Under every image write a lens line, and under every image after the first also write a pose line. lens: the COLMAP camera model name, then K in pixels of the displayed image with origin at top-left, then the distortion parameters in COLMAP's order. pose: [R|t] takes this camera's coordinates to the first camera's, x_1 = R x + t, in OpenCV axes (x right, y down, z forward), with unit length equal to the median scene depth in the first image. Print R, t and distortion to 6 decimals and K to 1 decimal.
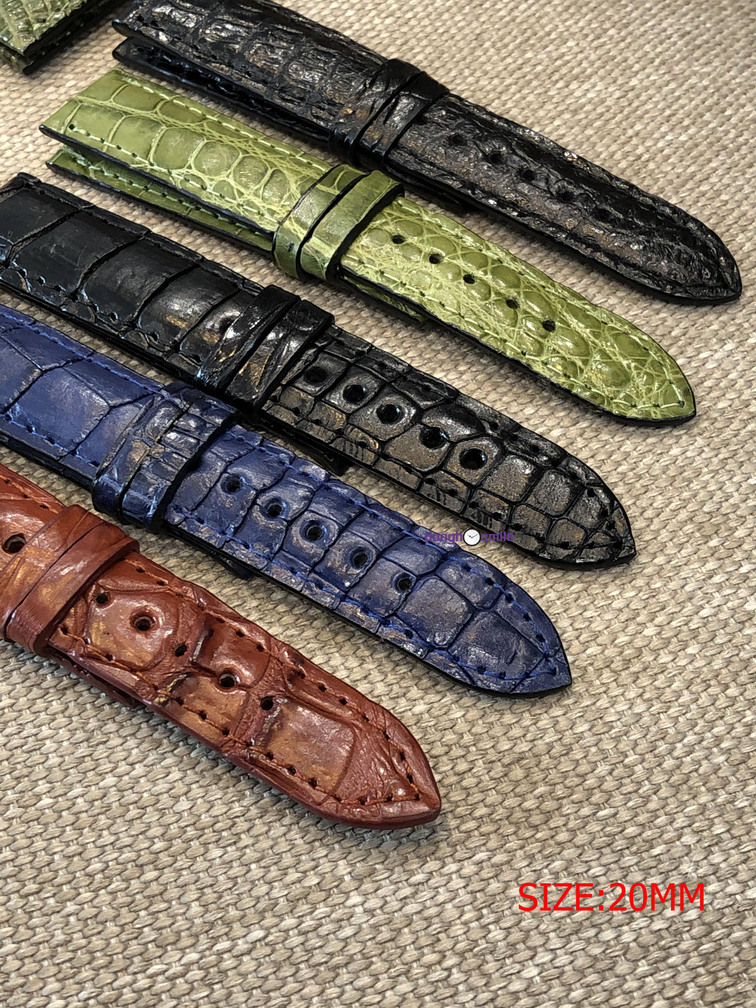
lens RADIAL K [[1513.6, 0, 378.0], [0, 1513.6, 504.0], [0, 0, 1]] dist [0.225180, -1.181421]
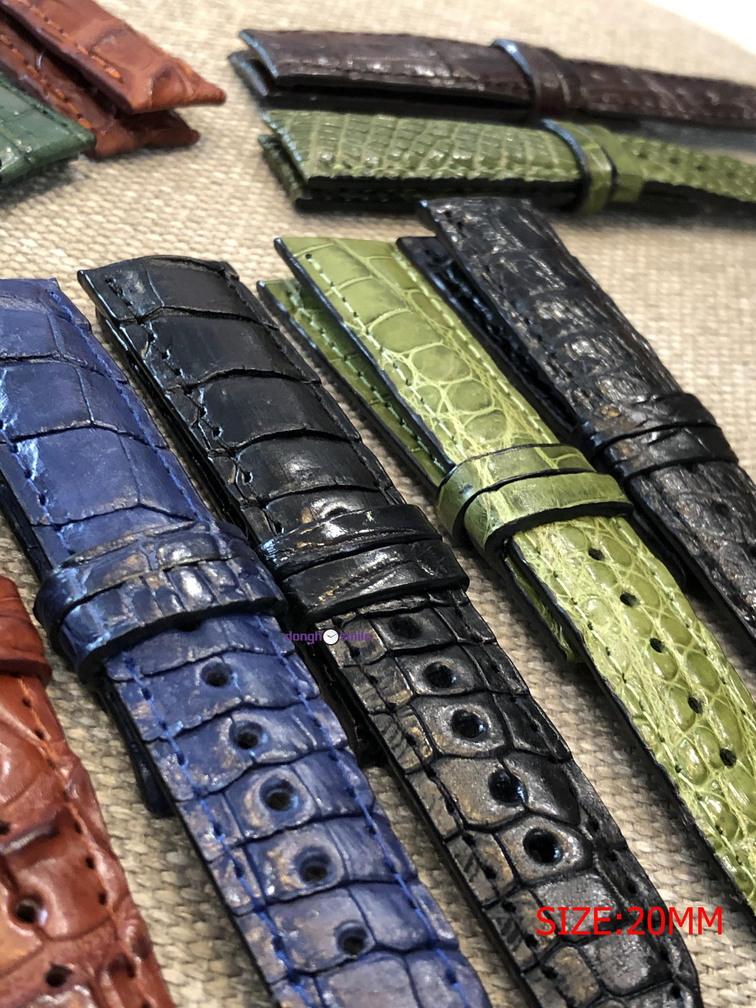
lens RADIAL K [[1513.6, 0, 378.0], [0, 1513.6, 504.0], [0, 0, 1]] dist [0.225180, -1.181421]
pose [[0.843218, 0.514391, -0.156158, 0.028370], [-0.537372, 0.798651, -0.270902, 0.066638], [-0.014633, 0.312344, 0.949856, 0.314329]]
